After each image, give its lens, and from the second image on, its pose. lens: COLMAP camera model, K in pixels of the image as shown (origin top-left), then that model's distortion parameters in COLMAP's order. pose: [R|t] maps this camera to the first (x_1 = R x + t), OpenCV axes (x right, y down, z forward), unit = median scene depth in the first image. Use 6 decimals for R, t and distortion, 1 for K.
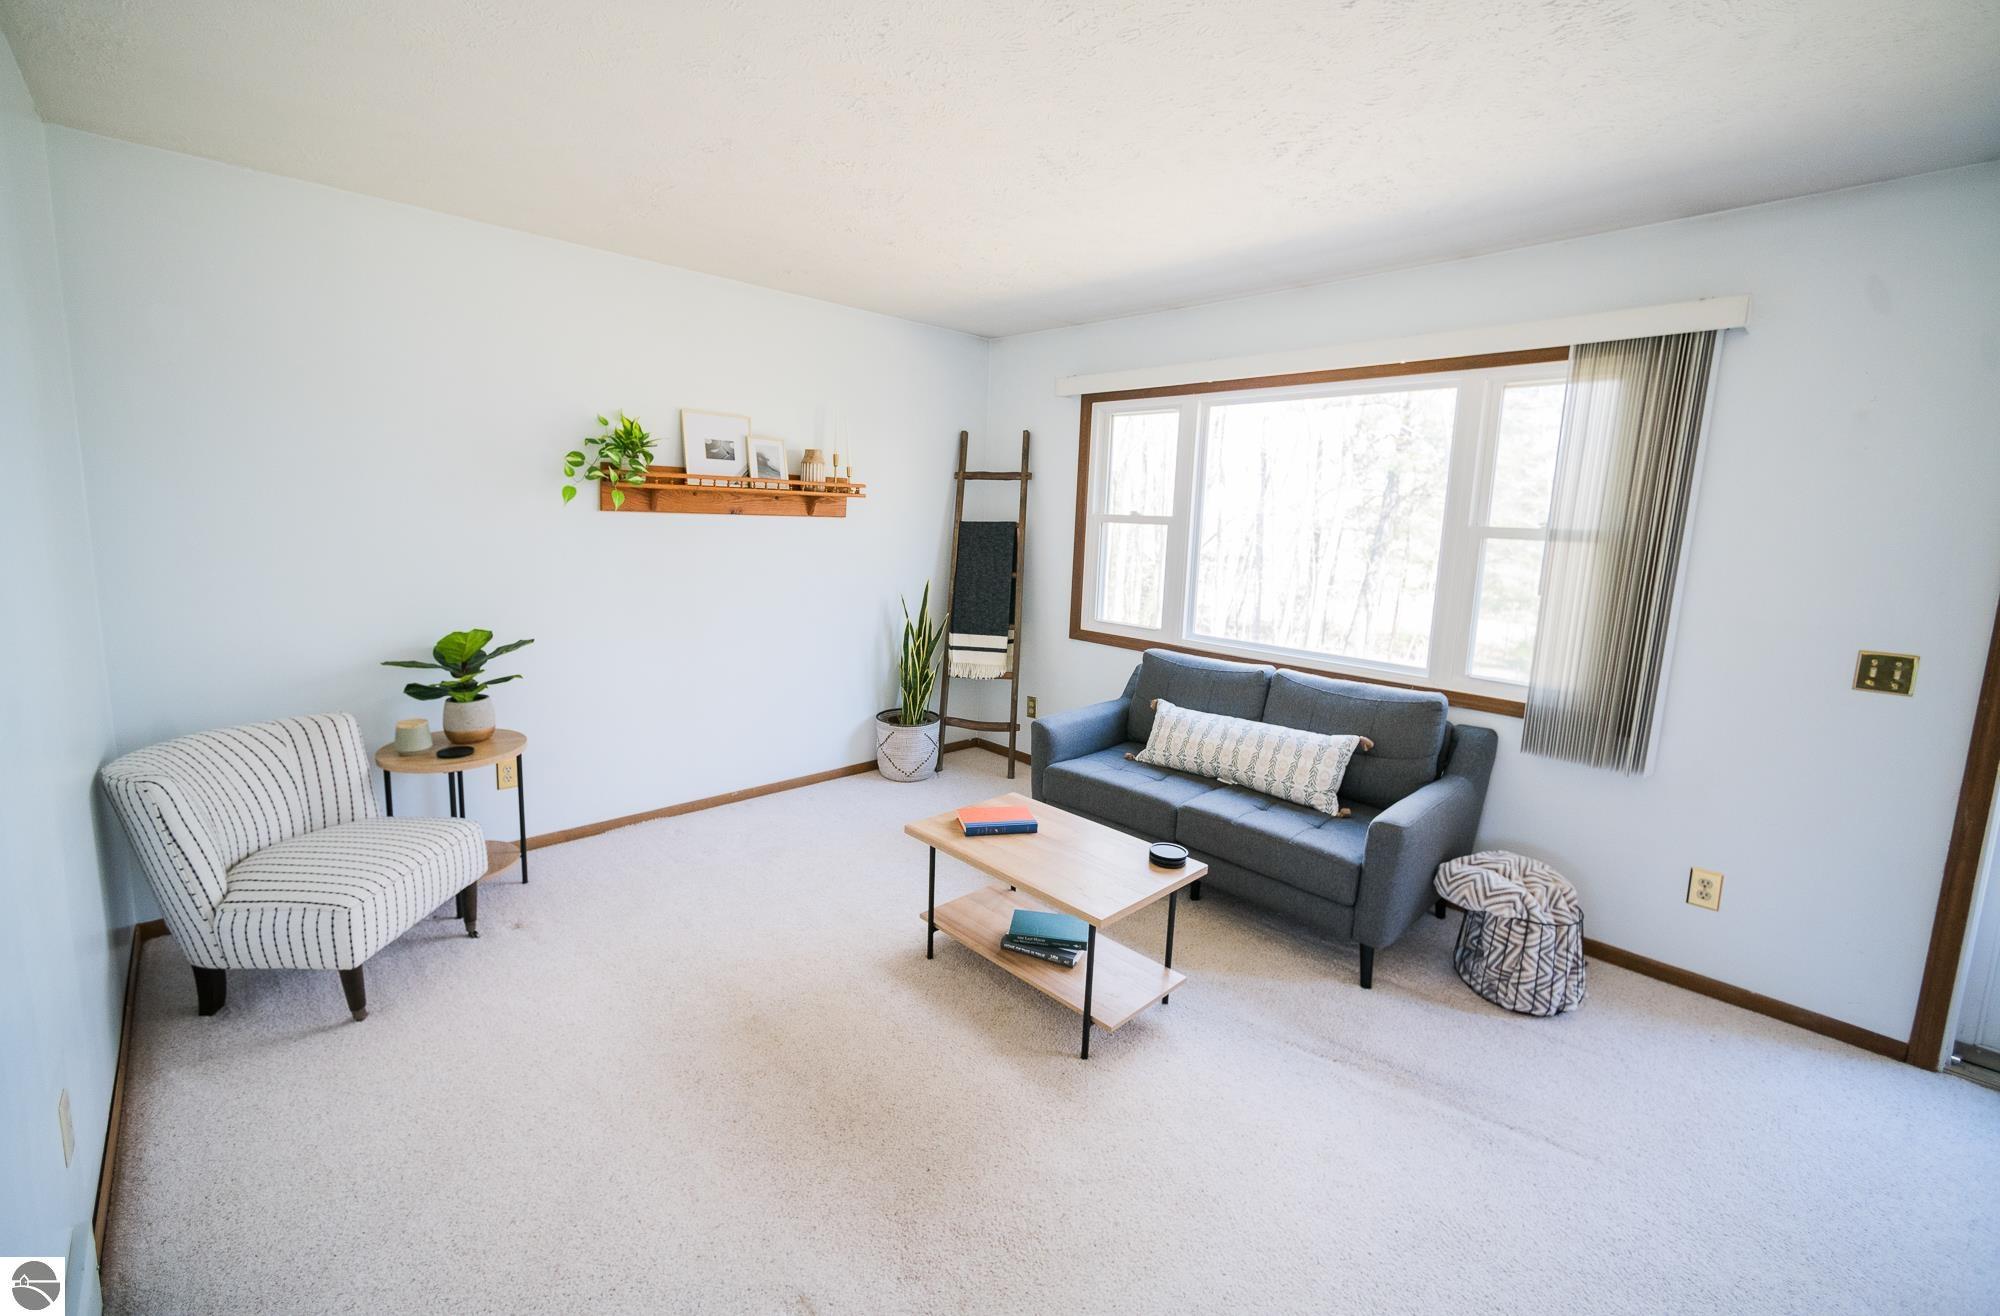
lens RADIAL K [[818.6, 0, 985.1], [0, 818.6, 616.7], [0, 0, 1]] dist [0.000095, 0.000235]
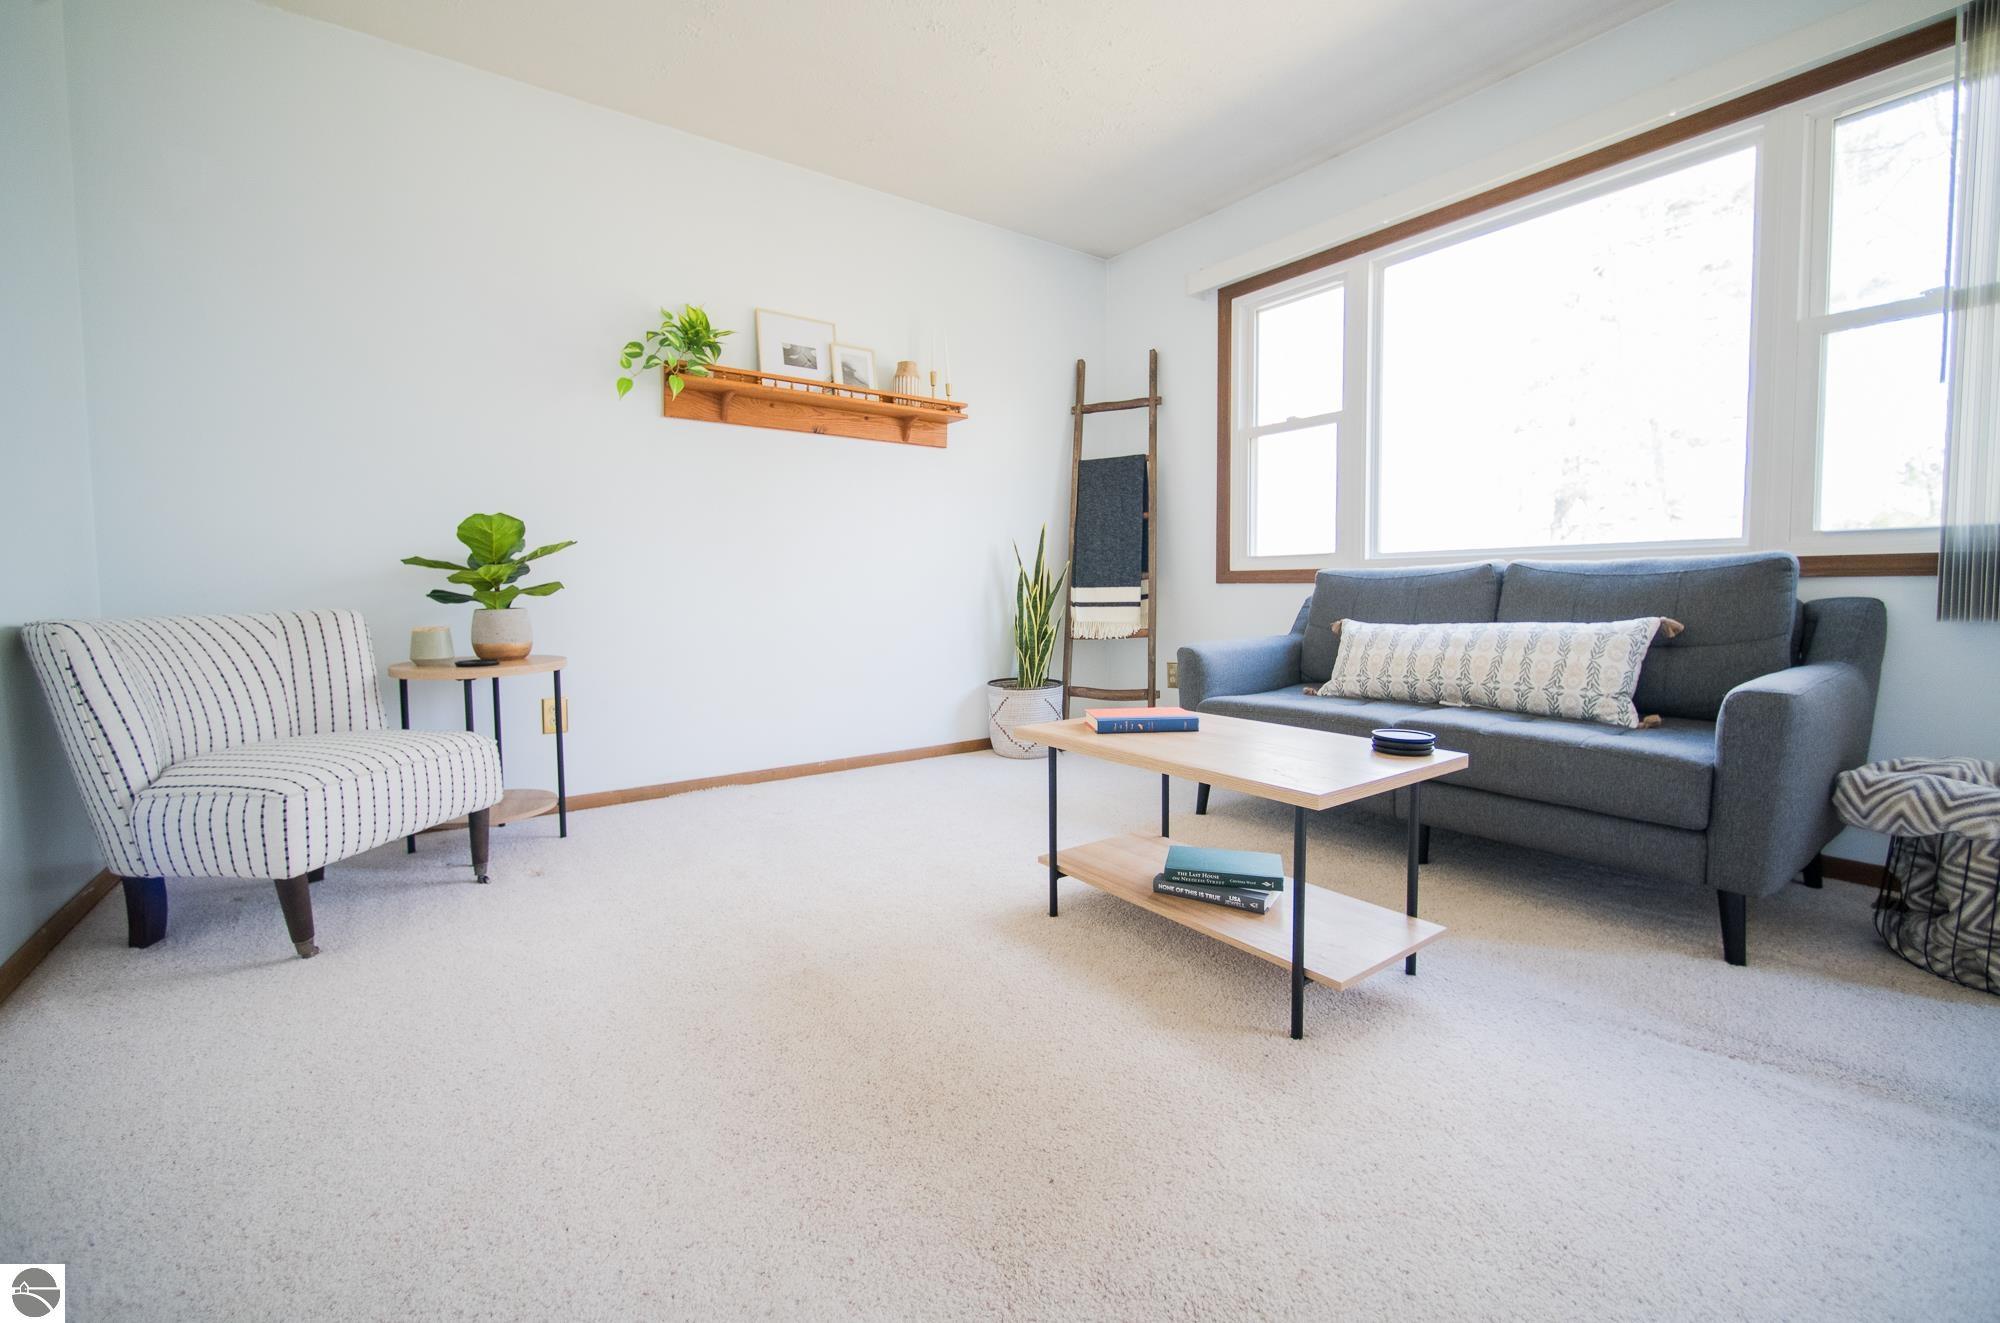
lens RADIAL K [[821.1, 0, 997.5], [0, 821.1, 621.4], [0, 0, 1]] dist [0.000633, -0.000875]
pose [[0.990164, -0.036427, -0.135087, -0.008278], [0.024418, 0.995686, -0.089513, 0.200218], [0.137765, 0.085334, 0.986782, 0.231600]]
